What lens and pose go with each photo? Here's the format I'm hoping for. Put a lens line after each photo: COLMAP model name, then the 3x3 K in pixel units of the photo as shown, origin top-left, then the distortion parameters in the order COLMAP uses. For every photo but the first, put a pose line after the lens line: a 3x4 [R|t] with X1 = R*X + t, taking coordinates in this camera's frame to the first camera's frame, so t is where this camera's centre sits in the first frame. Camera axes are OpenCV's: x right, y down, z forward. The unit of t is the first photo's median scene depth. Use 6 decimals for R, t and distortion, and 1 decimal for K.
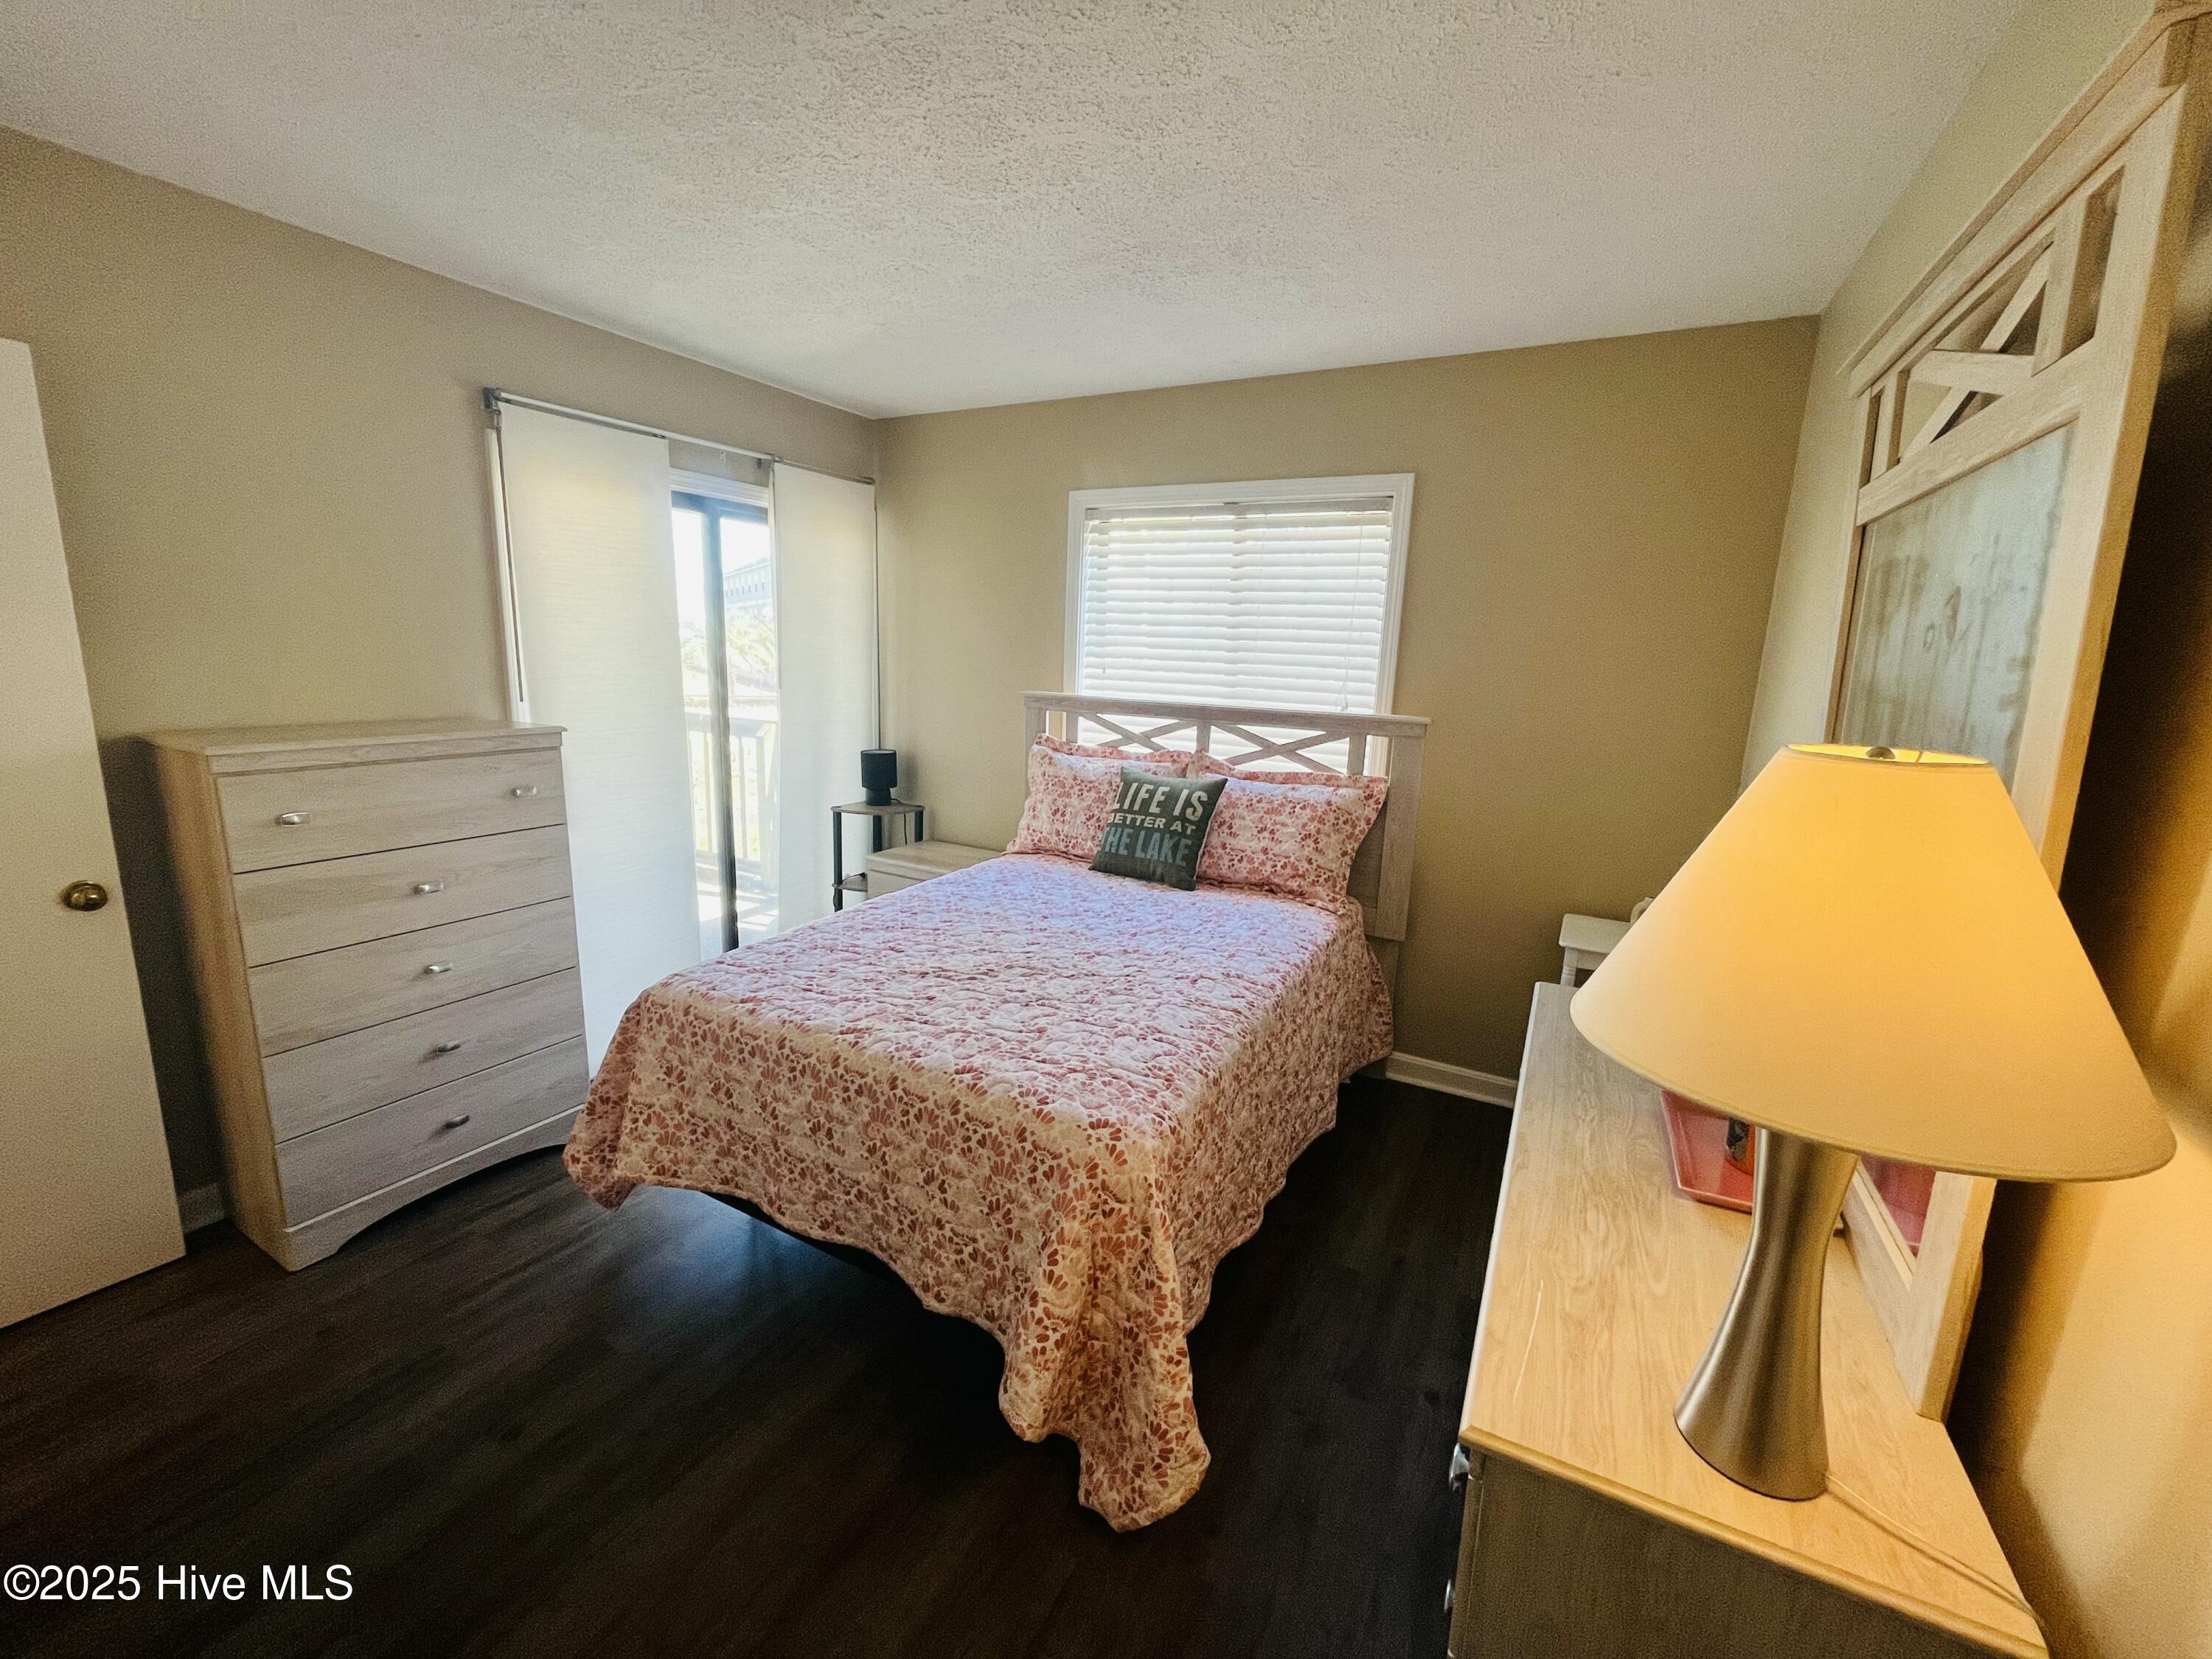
lens RADIAL K [[893.2, 0, 1104.6], [0, 893.2, 816.3], [0, 0, 1]] dist [-0.006206, 0.001173]
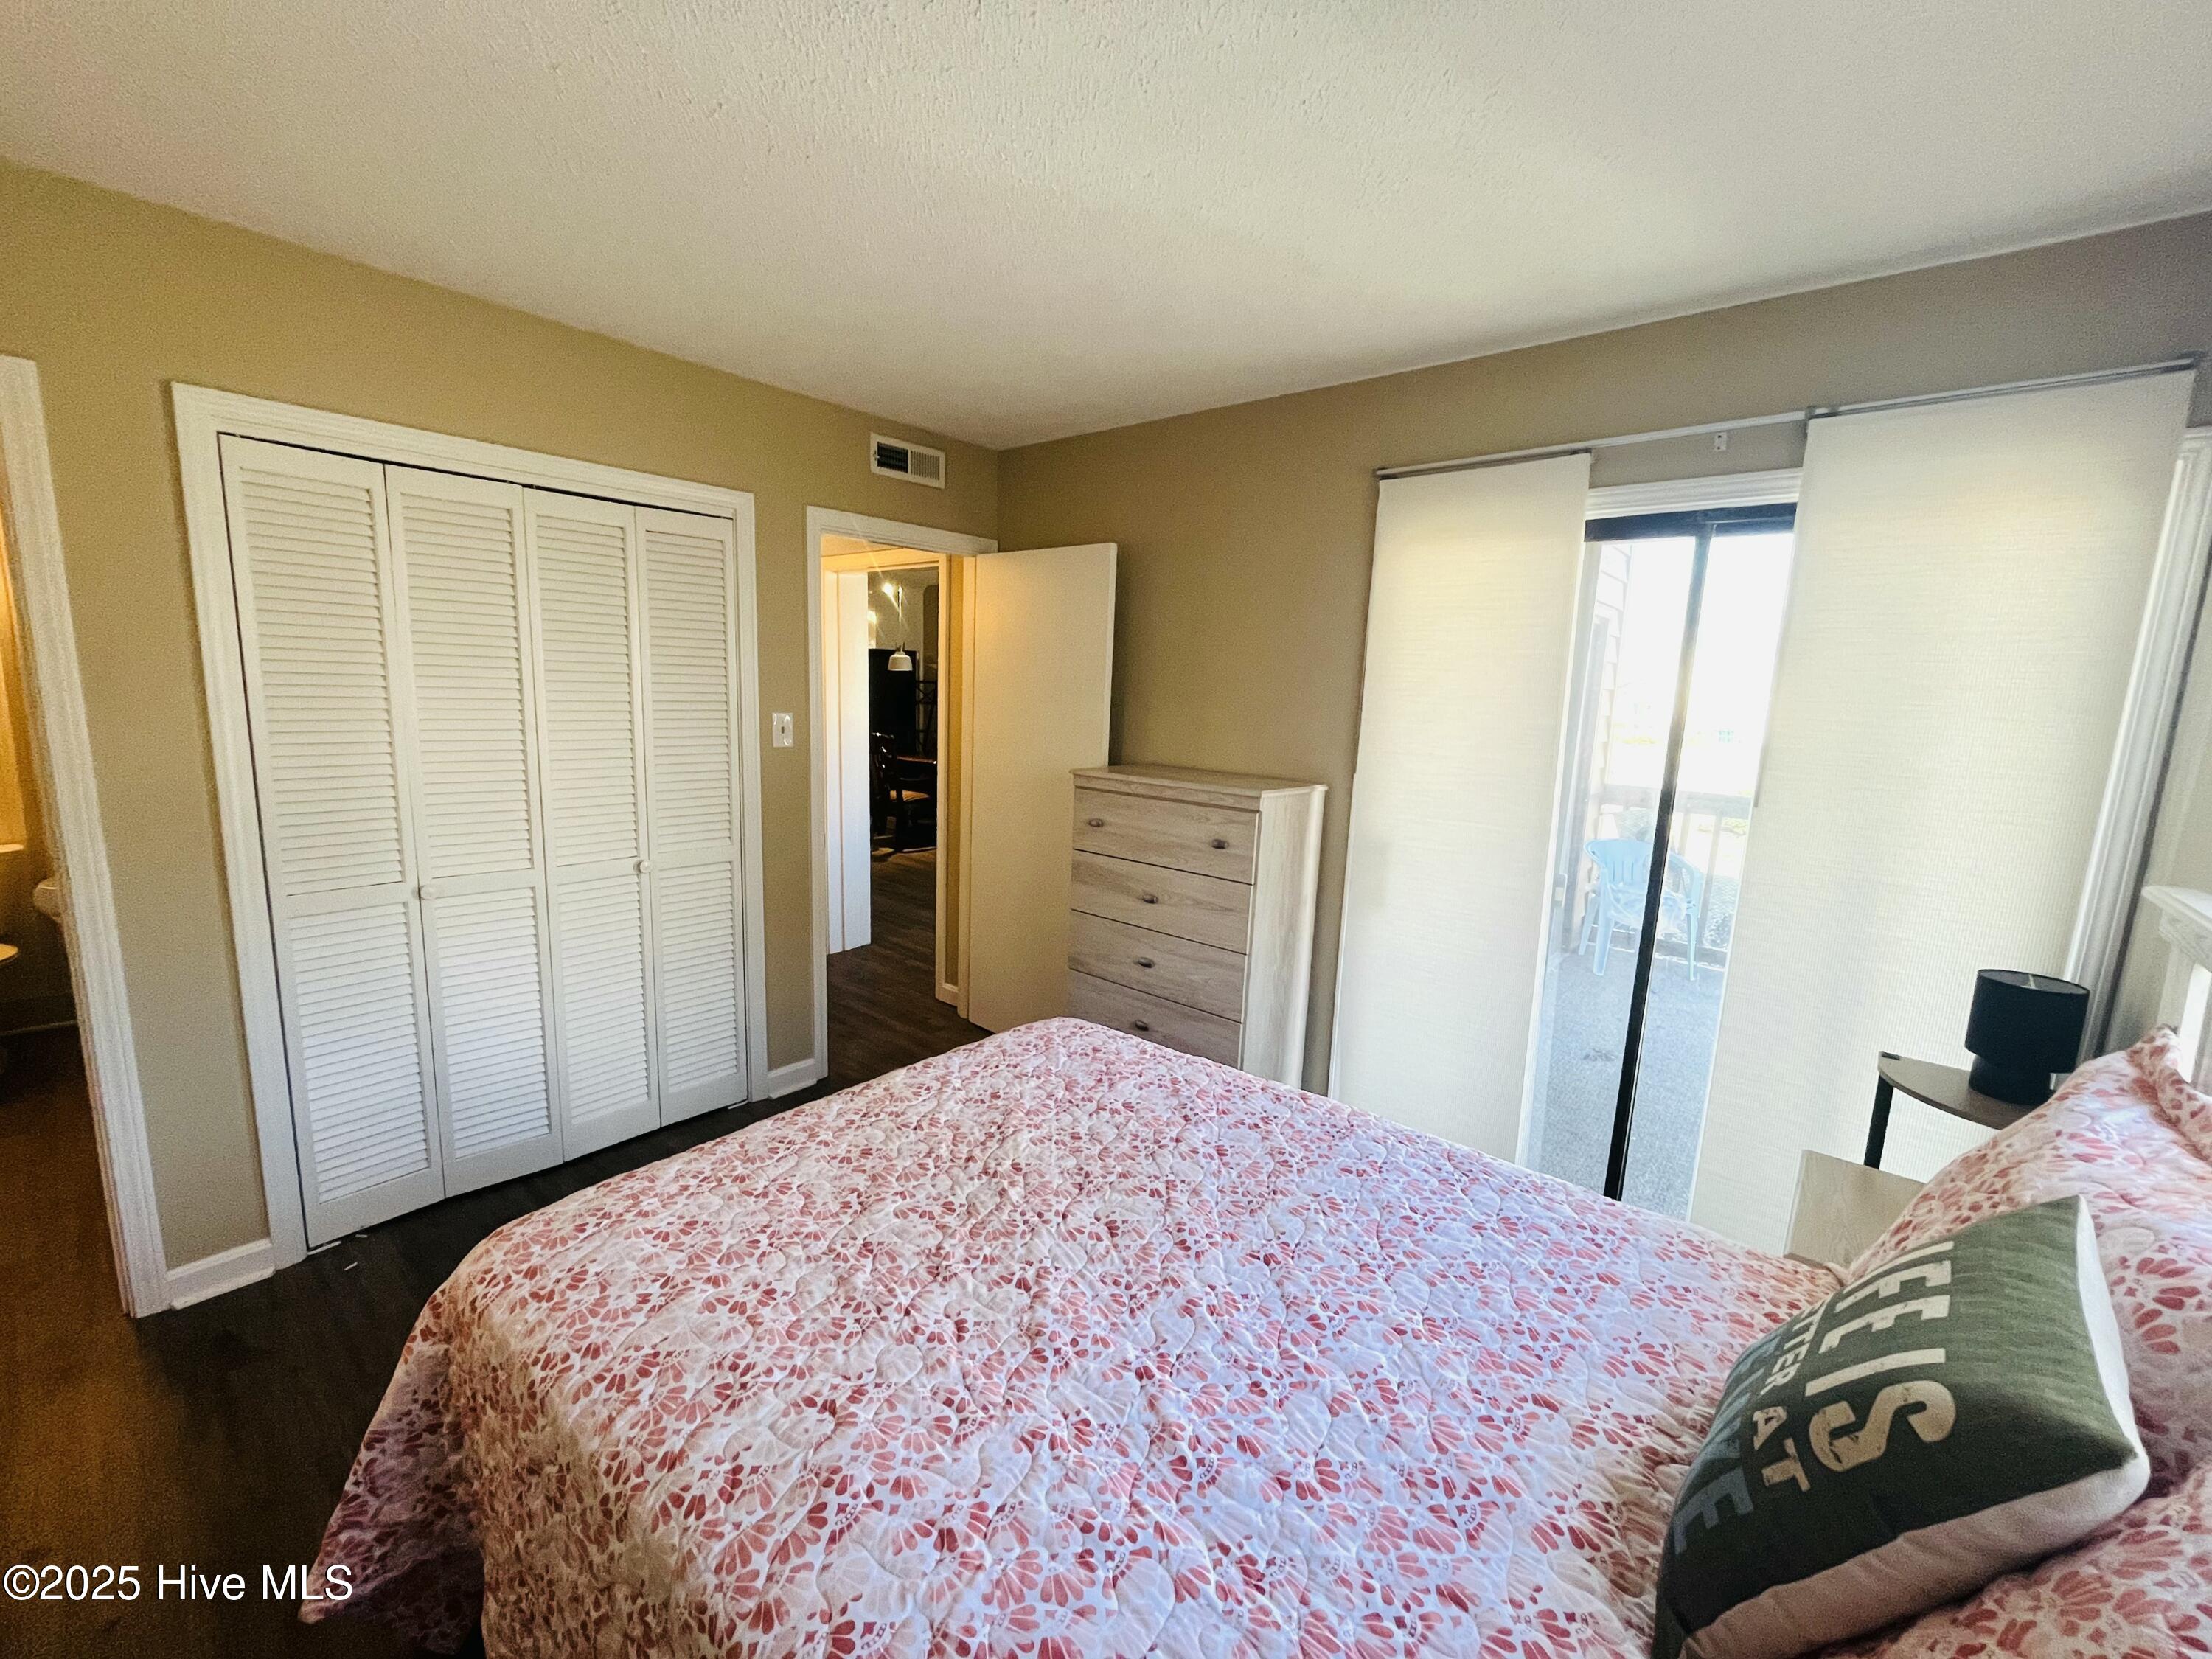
lens RADIAL K [[893.2, 0, 1104.6], [0, 893.2, 832.5], [0, 0, 1]] dist [-0.006206, 0.001173]
pose [[-0.208665, 0.116925, -0.970972, 0.347245], [-0.228163, 0.959610, 0.164590, -0.148800], [0.951000, 0.255884, -0.173559, 0.822221]]
